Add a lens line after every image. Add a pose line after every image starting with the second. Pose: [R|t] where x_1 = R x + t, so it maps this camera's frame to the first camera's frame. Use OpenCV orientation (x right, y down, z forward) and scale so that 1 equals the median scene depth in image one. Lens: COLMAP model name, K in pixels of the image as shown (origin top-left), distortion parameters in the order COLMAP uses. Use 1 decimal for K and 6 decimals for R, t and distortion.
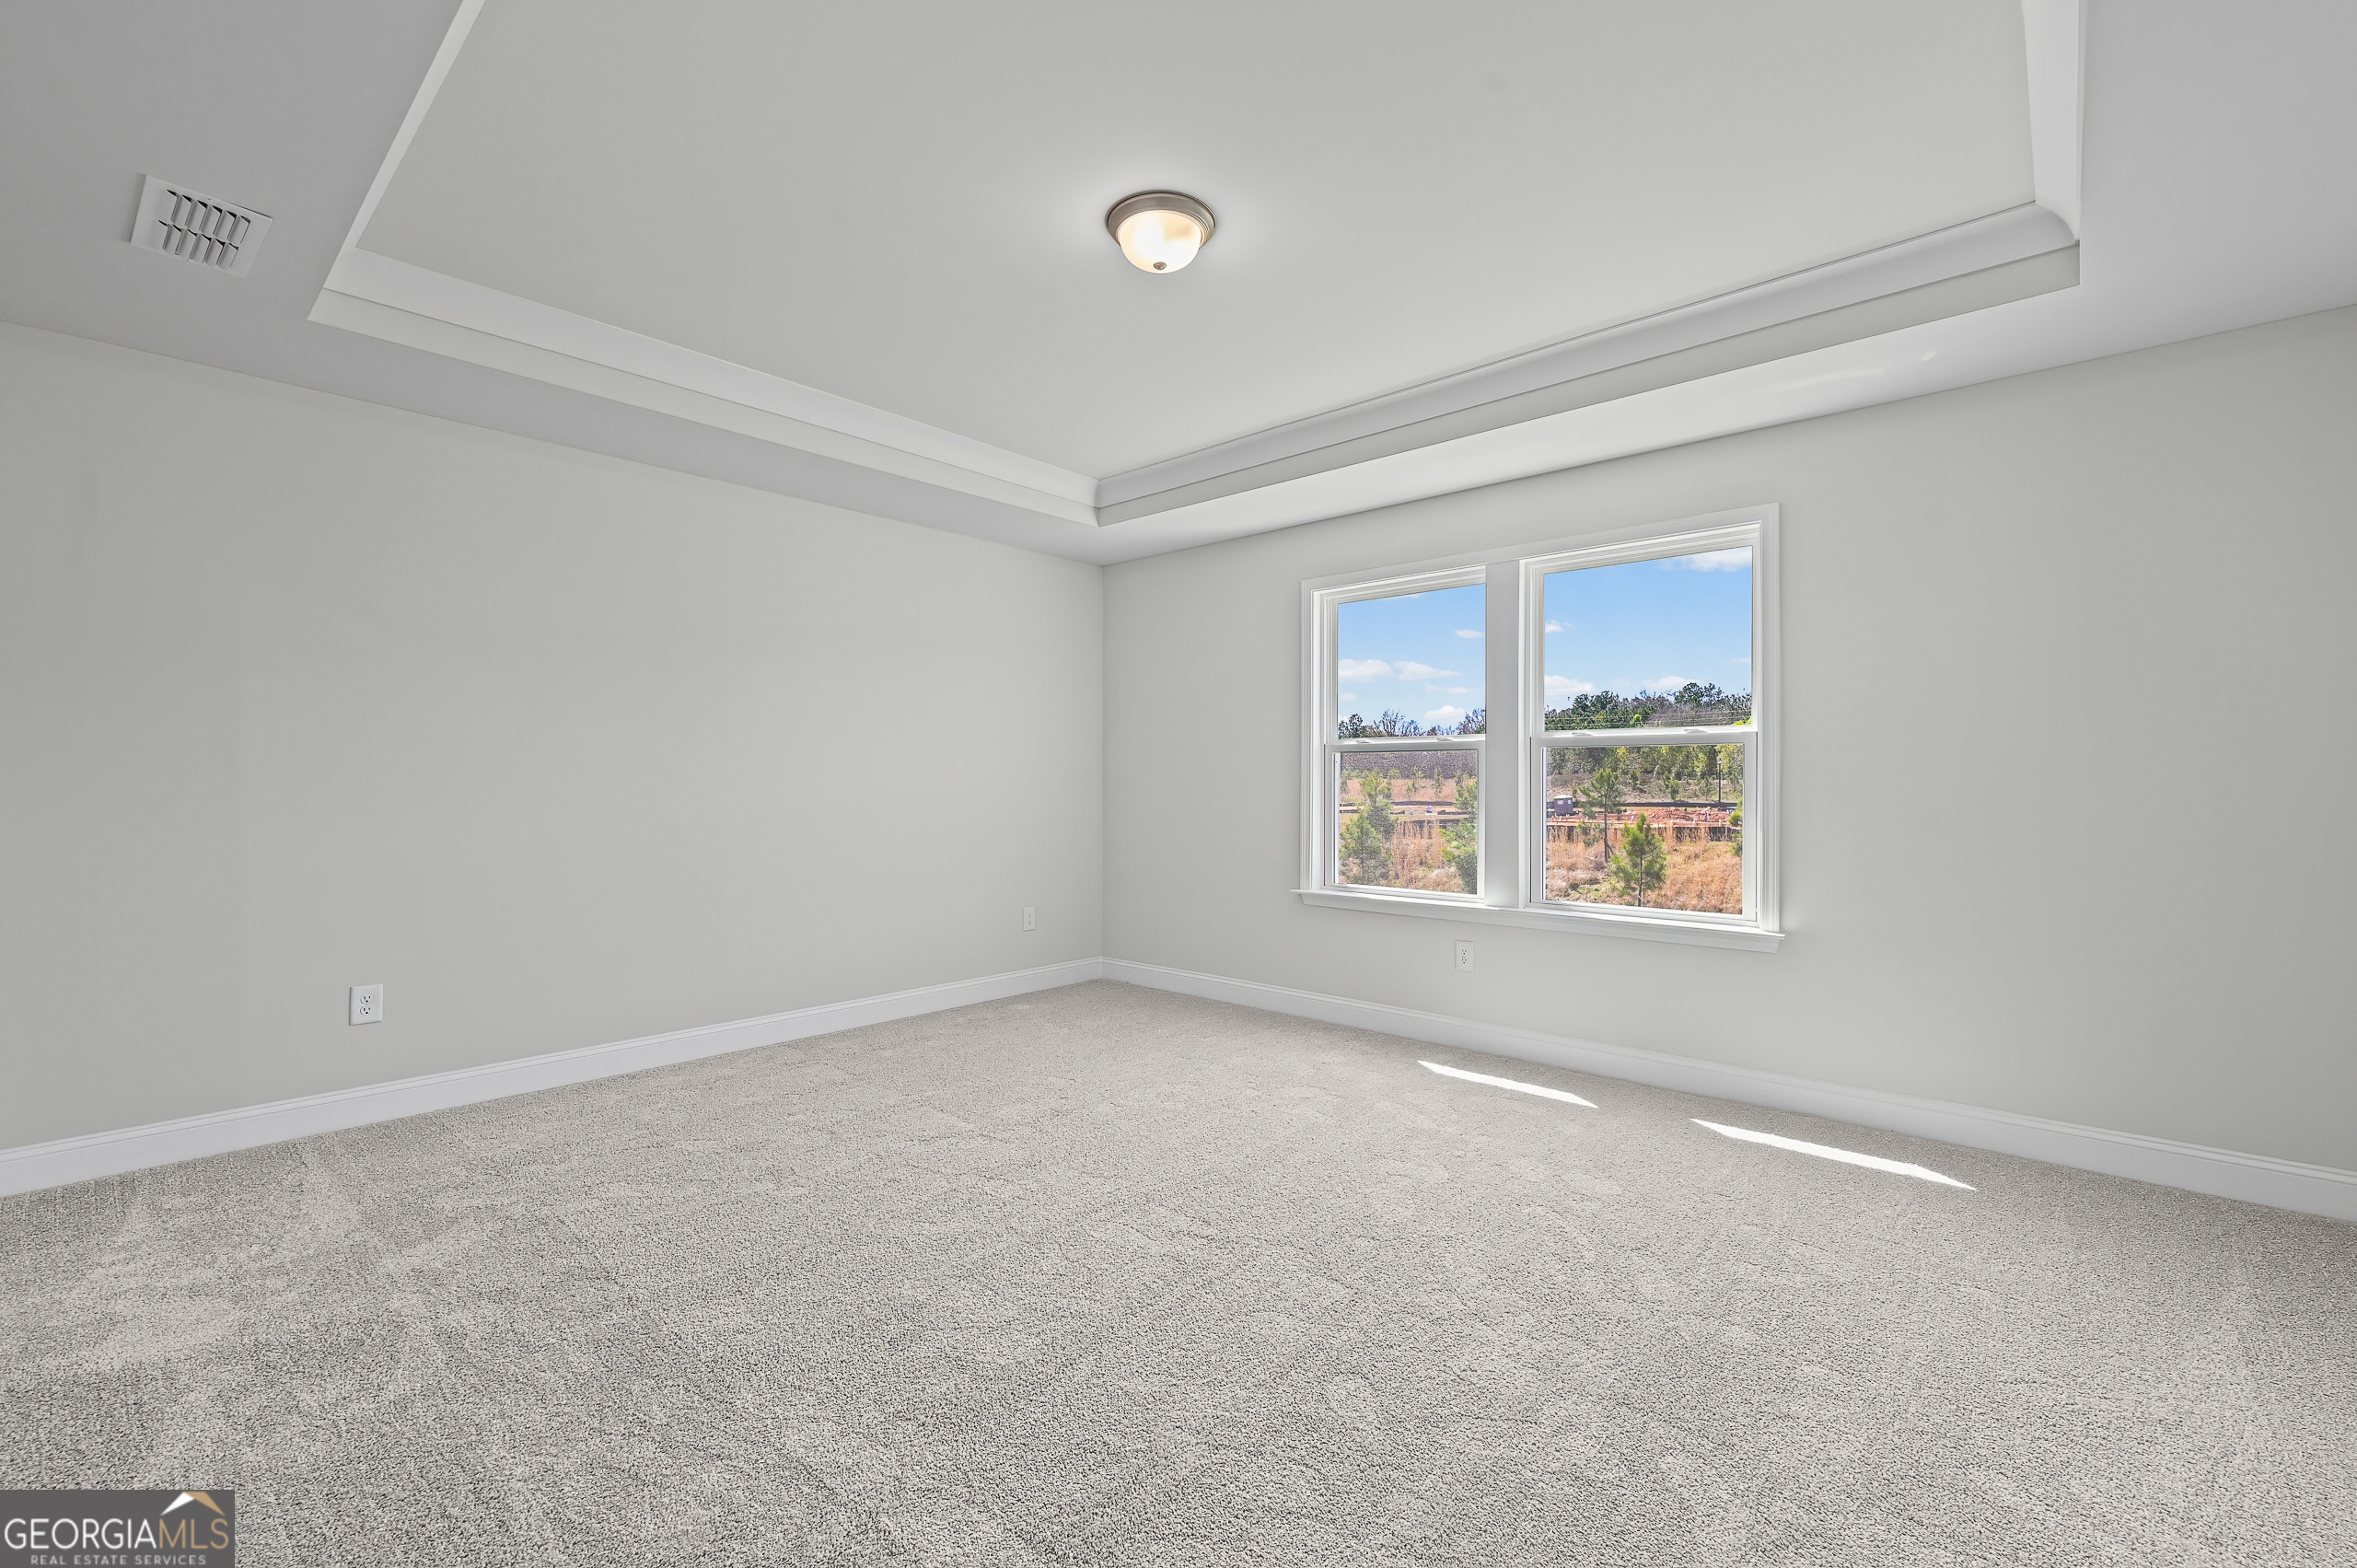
lens RADIAL K [[989.4, 0, 1186.4], [0, 989.4, 792.8], [0, 0, 1]] dist [-0.001872, -0.000004]
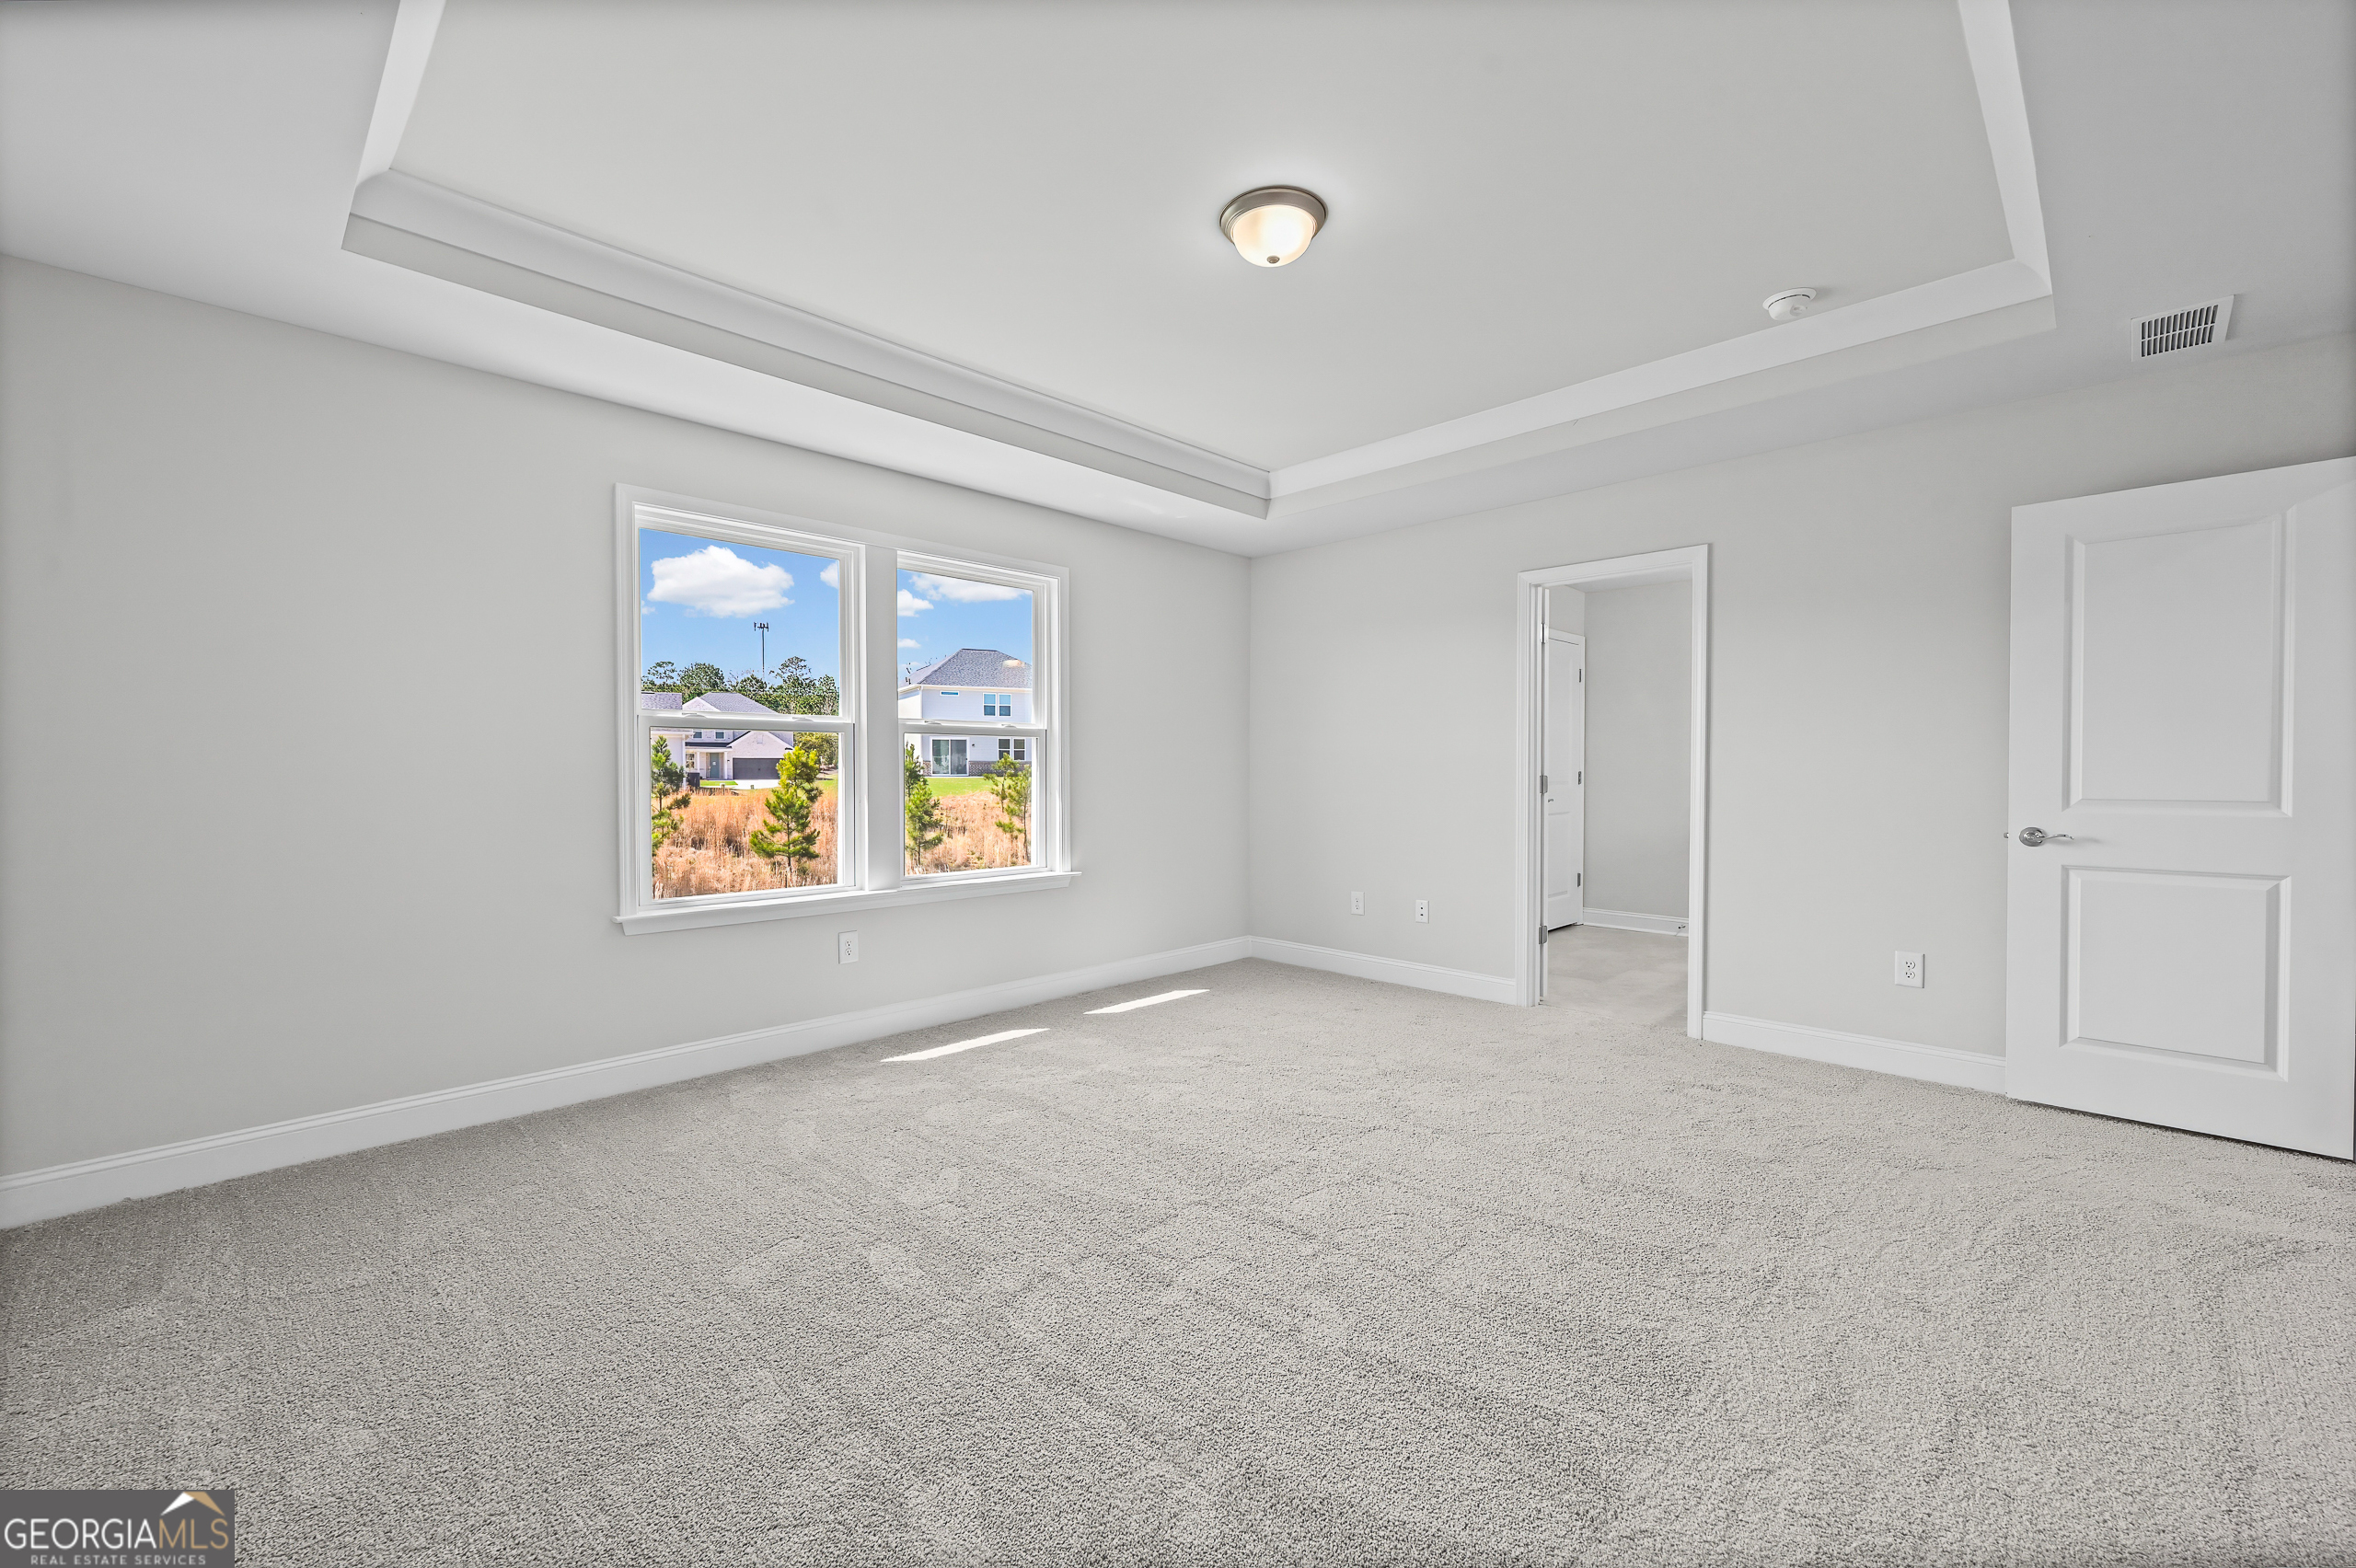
lens RADIAL K [[954.1, 0, 1178.4], [0, 954.1, 786.9], [0, 0, 1]] dist [0.000186, -0.000826]
pose [[0.052980, -0.012293, 0.998520, -0.675742], [0.016253, 0.999802, 0.011446, 0.004960], [-0.998463, 0.015623, 0.053170, 0.690871]]
